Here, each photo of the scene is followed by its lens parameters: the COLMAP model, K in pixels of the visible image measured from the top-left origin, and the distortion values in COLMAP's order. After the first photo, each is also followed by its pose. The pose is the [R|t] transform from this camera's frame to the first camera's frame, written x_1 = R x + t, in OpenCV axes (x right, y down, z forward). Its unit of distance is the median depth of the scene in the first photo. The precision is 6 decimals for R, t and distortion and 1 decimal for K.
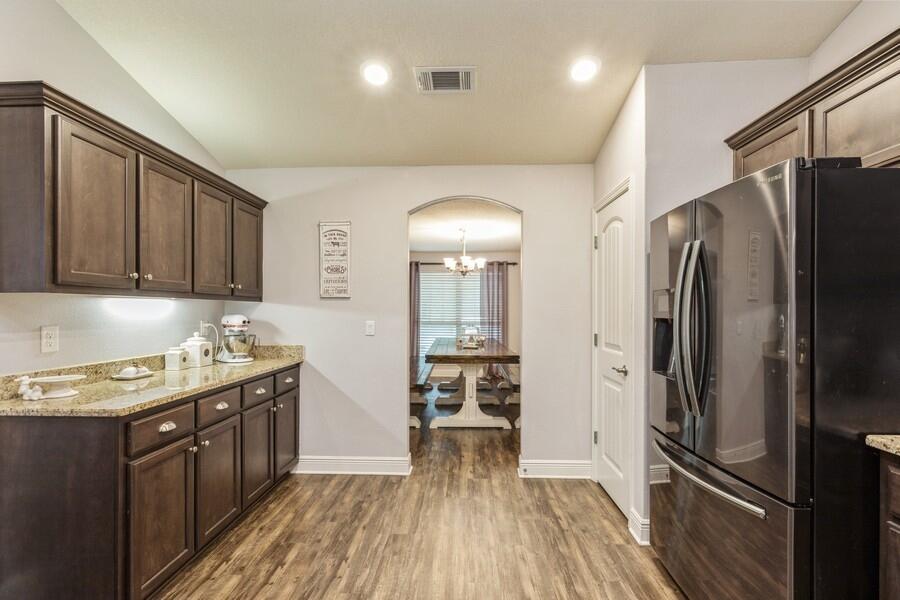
lens RADIAL K [[408.9, 0, 448.2], [0, 408.9, 306.4], [0, 0, 1]] dist [0.000109, -0.001692]
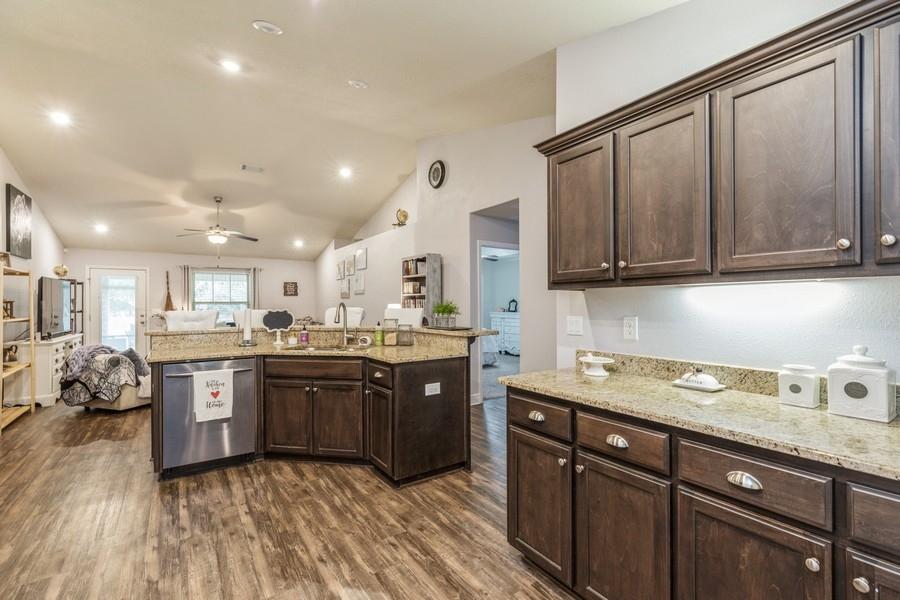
lens RADIAL K [[408.9, 0, 471.8], [0, 408.9, 306.2], [0, 0, 1]] dist [0.000109, -0.001692]
pose [[-0.776231, 0.005281, -0.630427, 0.050819], [0.009982, 0.999943, -0.003914, 0.013156], [0.630370, -0.009331, -0.776239, 1.046541]]
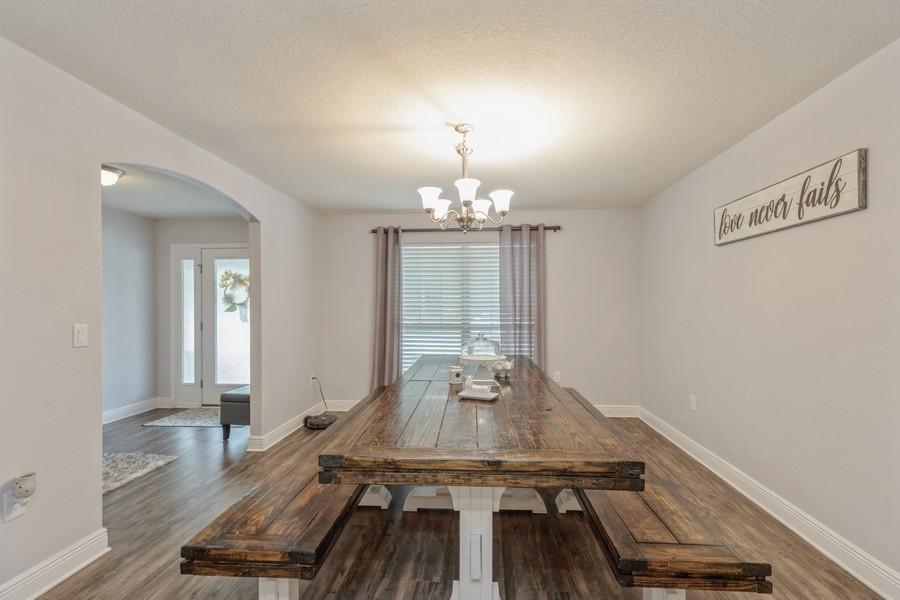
lens RADIAL K [[408.9, 0, 454.0], [0, 408.9, 304.3], [0, 0, 1]] dist [0.000109, -0.001692]
pose [[0.999522, -0.007263, -0.030065, 0.028348], [0.007335, 0.999970, 0.002286, 0.005184], [0.030047, -0.002505, 0.999545, 0.395928]]
